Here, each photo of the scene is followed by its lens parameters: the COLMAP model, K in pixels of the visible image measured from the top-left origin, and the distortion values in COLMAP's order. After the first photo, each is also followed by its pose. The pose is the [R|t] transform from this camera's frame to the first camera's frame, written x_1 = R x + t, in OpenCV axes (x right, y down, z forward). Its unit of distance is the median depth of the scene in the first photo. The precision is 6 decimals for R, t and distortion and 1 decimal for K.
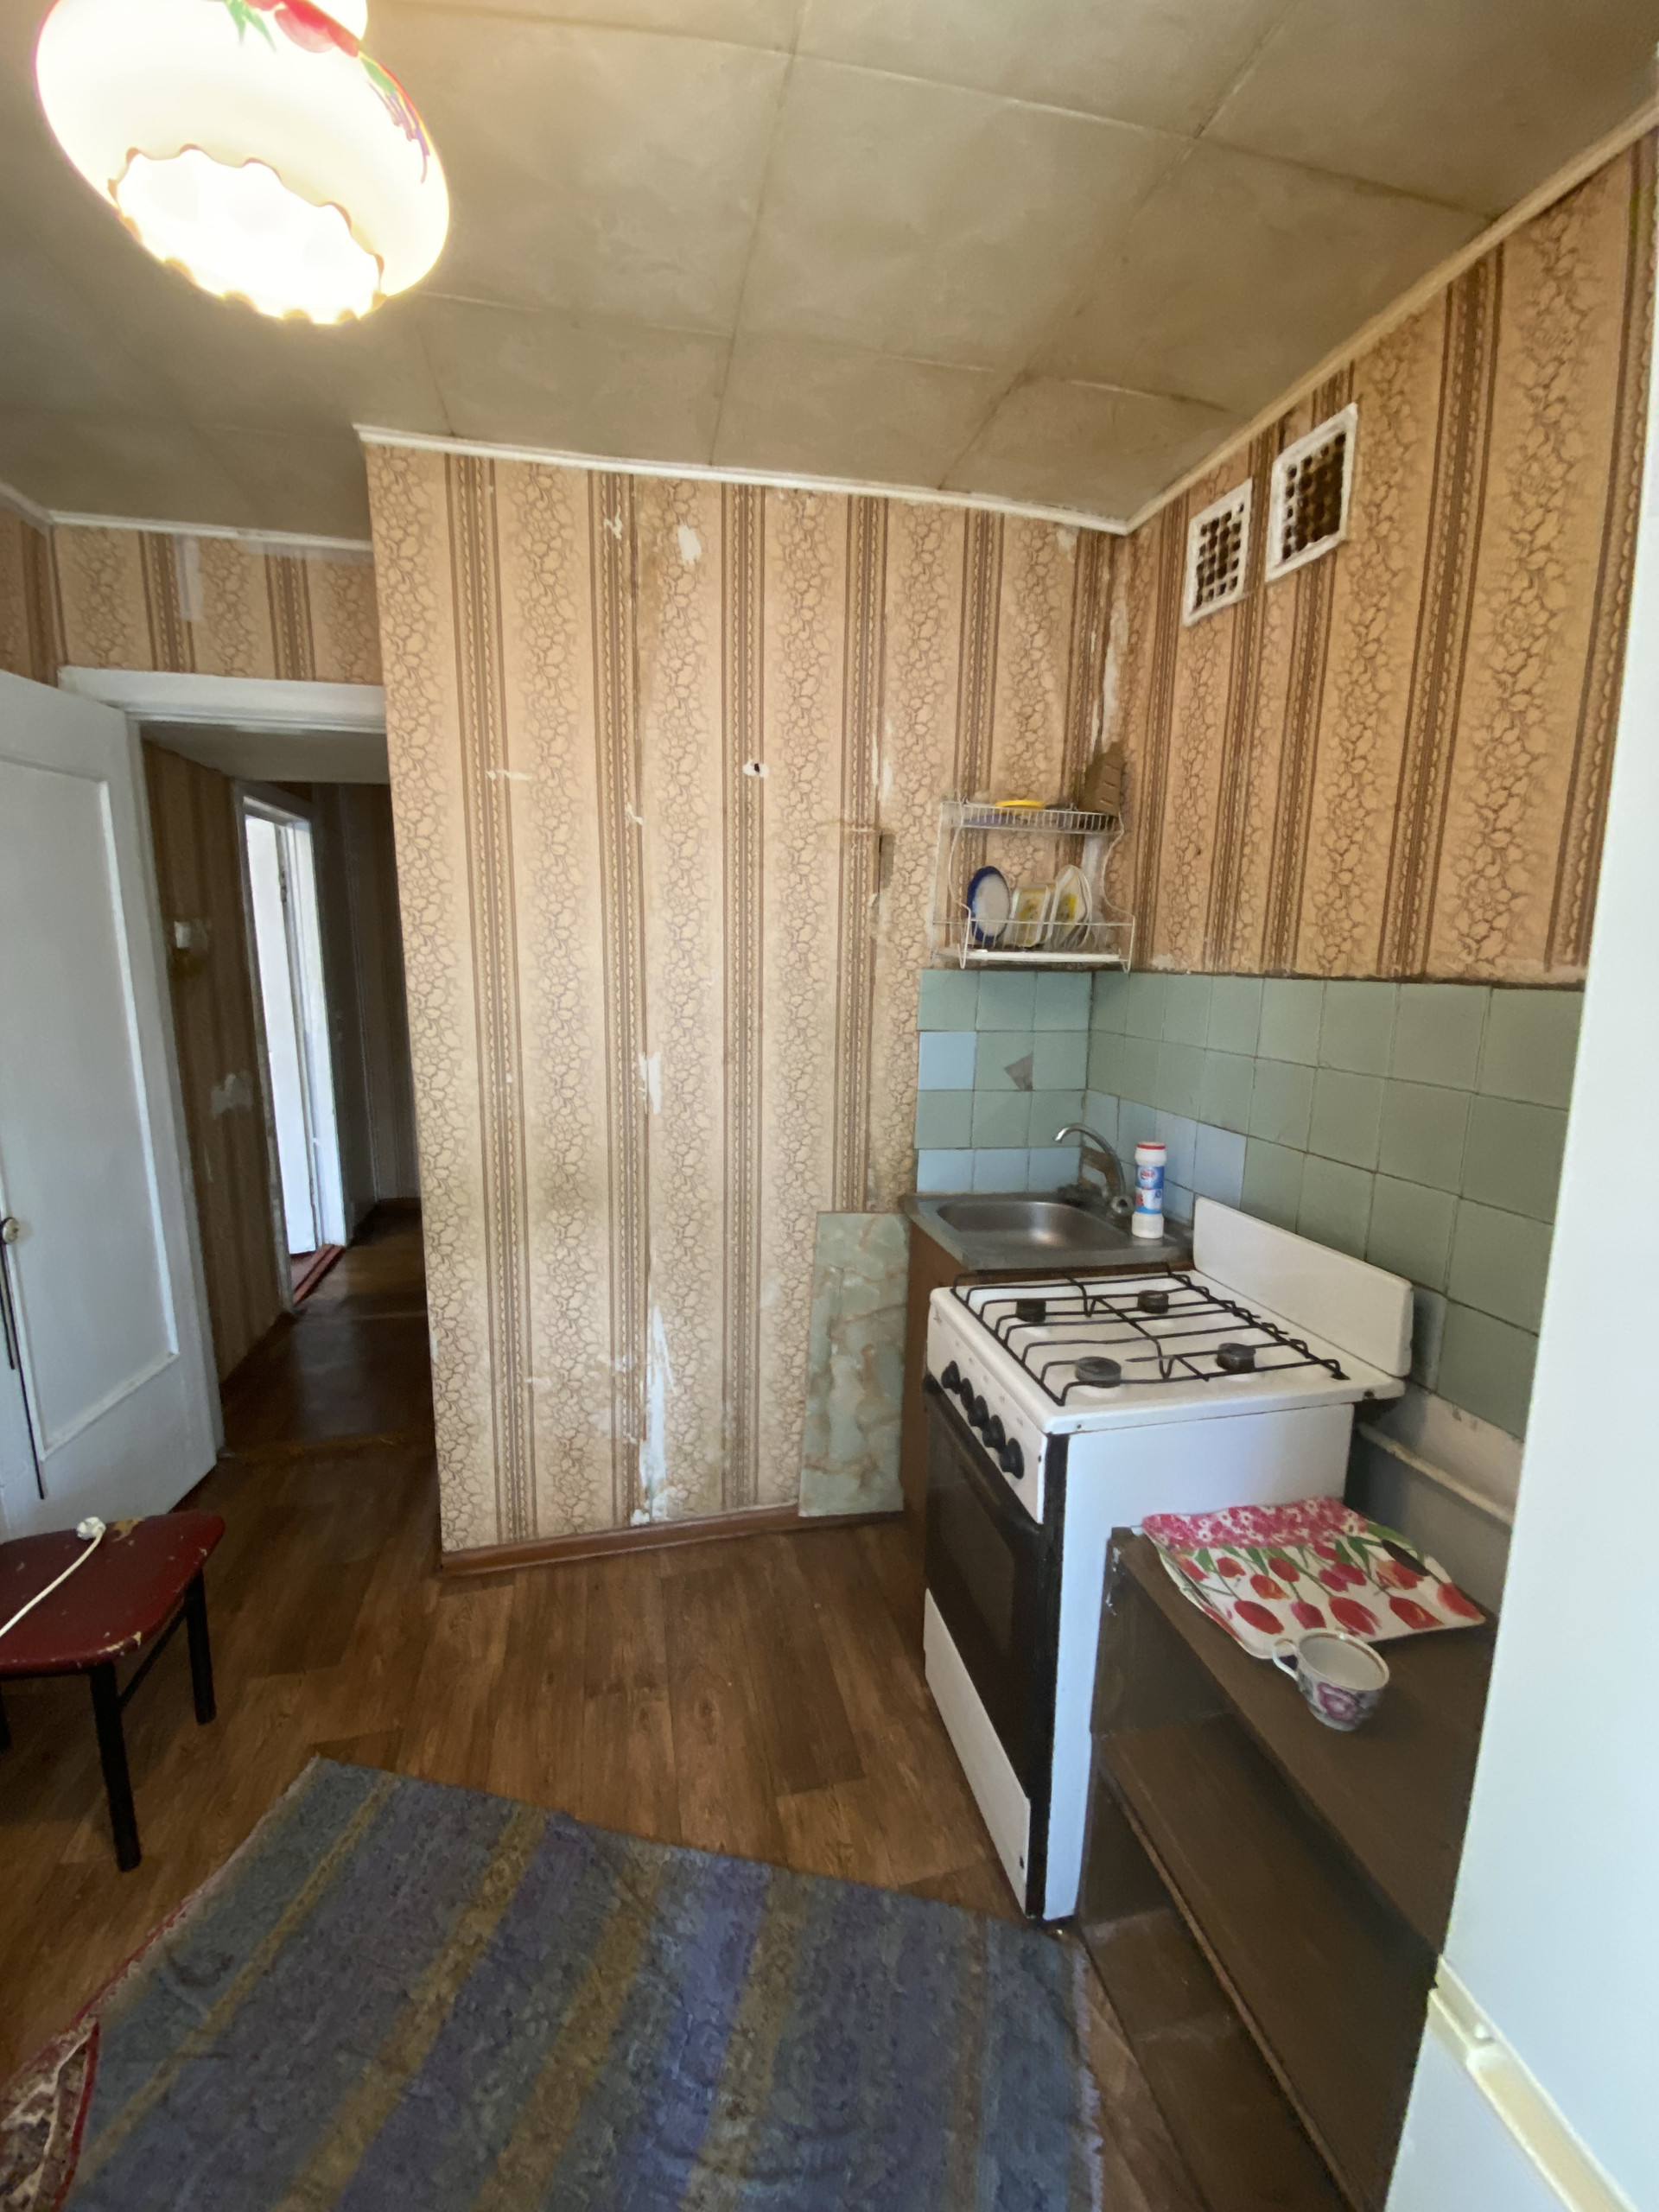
lens RADIAL K [[901.4, 0, 813.2], [0, 901.4, 1105.5], [0, 0, 1]] dist [-0.004314, -0.001666]
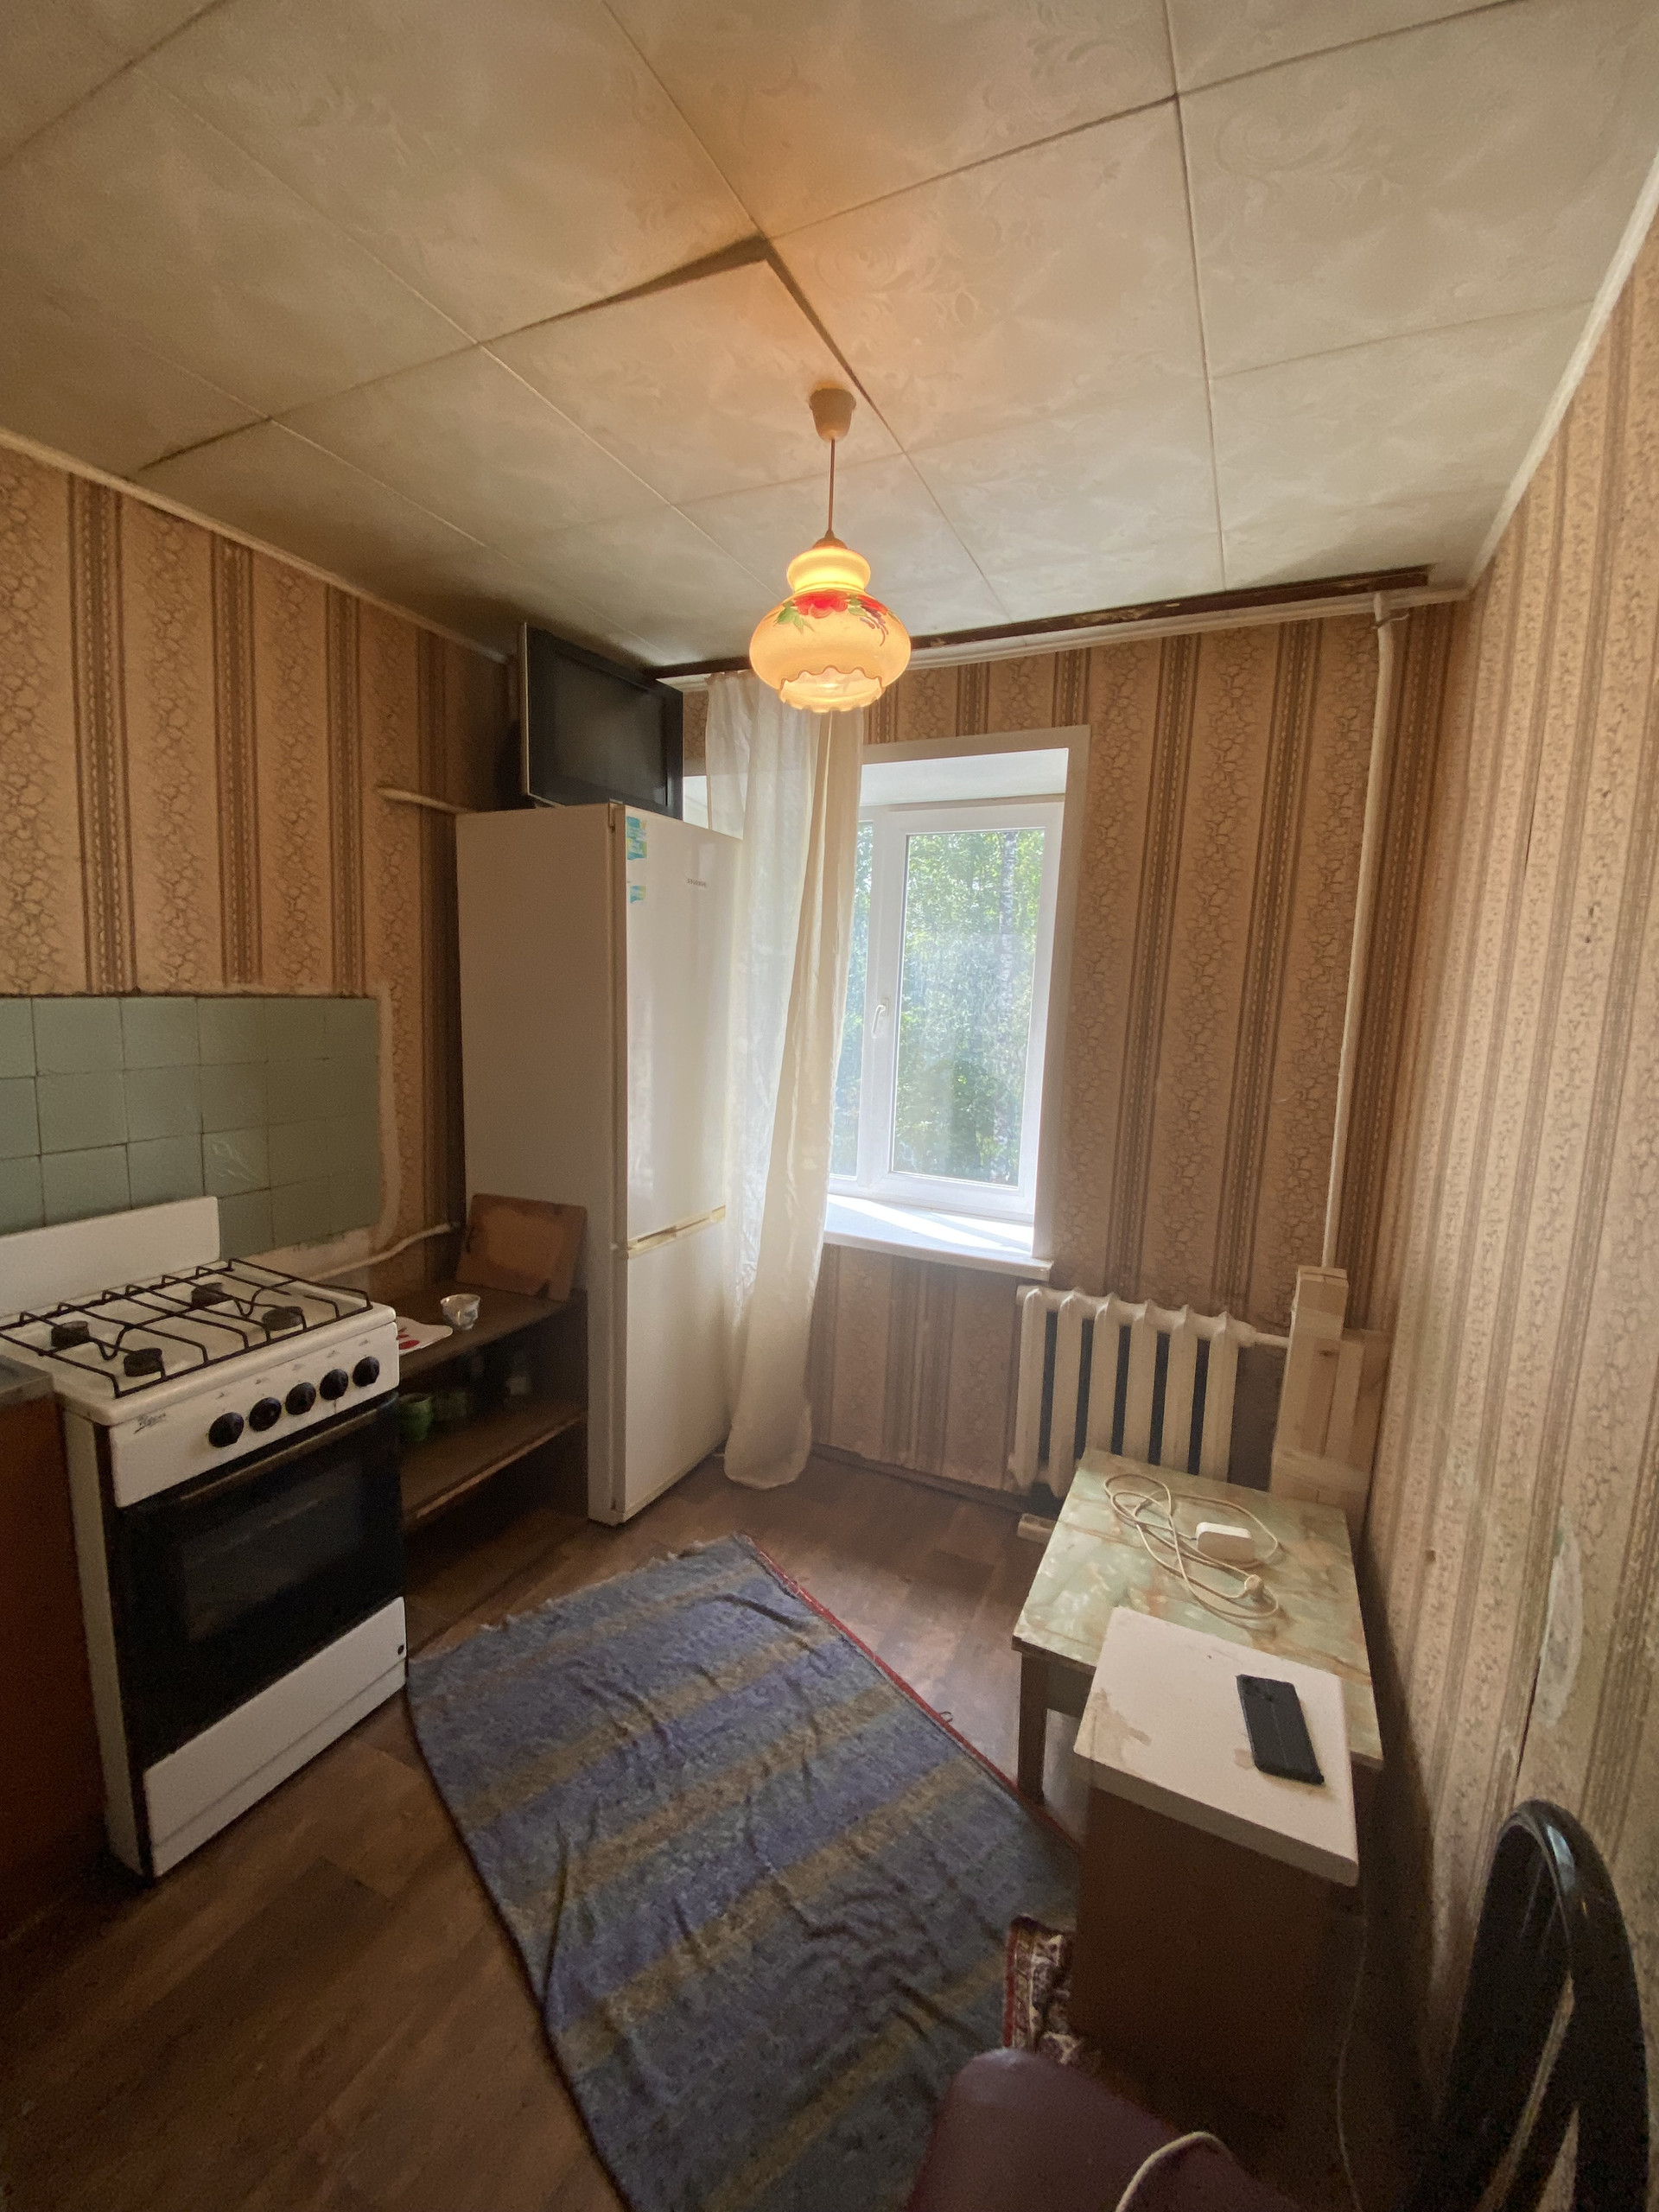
lens RADIAL K [[901.4, 0, 832.1], [0, 901.4, 1100.4], [0, 0, 1]] dist [-0.004314, -0.001666]
pose [[-0.786876, -0.115079, 0.606286, -1.038583], [0.062148, 0.962686, 0.263386, -0.286480], [-0.613973, 0.244932, -0.750363, 1.453182]]
